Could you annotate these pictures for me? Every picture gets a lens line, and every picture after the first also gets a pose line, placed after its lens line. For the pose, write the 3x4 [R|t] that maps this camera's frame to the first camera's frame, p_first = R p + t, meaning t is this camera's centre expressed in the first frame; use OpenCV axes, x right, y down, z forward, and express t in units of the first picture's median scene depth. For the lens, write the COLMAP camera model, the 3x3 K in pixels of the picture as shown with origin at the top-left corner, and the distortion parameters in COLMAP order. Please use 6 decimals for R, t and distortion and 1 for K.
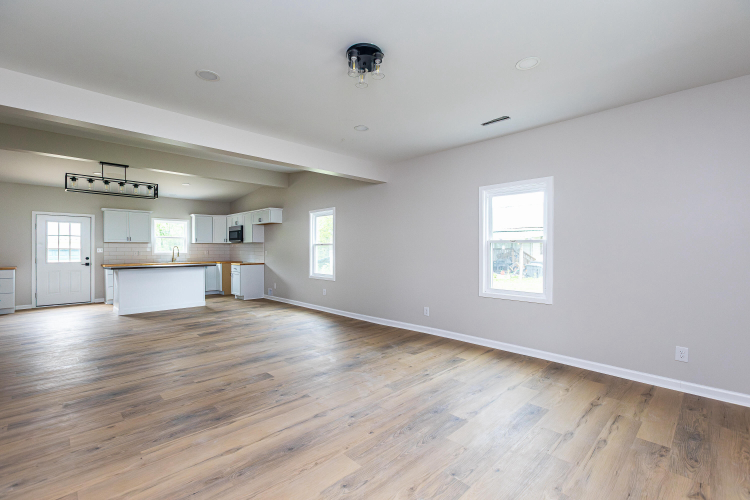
lens RADIAL K [[332.9, 0, 378.2], [0, 332.9, 249.4], [0, 0, 1]] dist [-0.000612, -0.000187]
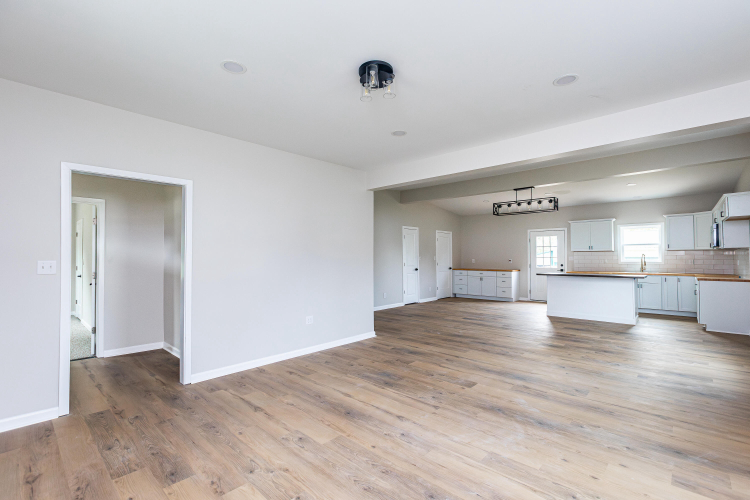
lens RADIAL K [[339.0, 0, 375.0], [0, 339.0, 250.0], [0, 0, 1]] dist [0.003174, 0.000029]
pose [[0.046888, -0.018677, -0.998726, 0.316390], [0.001196, 0.999826, -0.018641, -0.005491], [0.998899, -0.000320, 0.046902, 0.302324]]
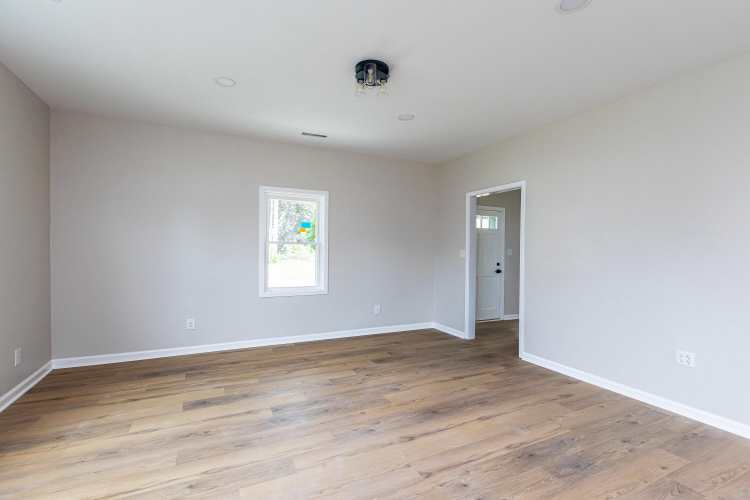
lens RADIAL K [[350.7, 0, 377.0], [0, 350.7, 255.4], [0, 0, 1]] dist [-0.000192, -0.000135]
pose [[-0.950149, -0.014657, 0.311452, -0.130913], [-0.010174, 0.999820, 0.016013, 0.005554], [-0.311631, 0.012046, -0.950127, 0.653705]]
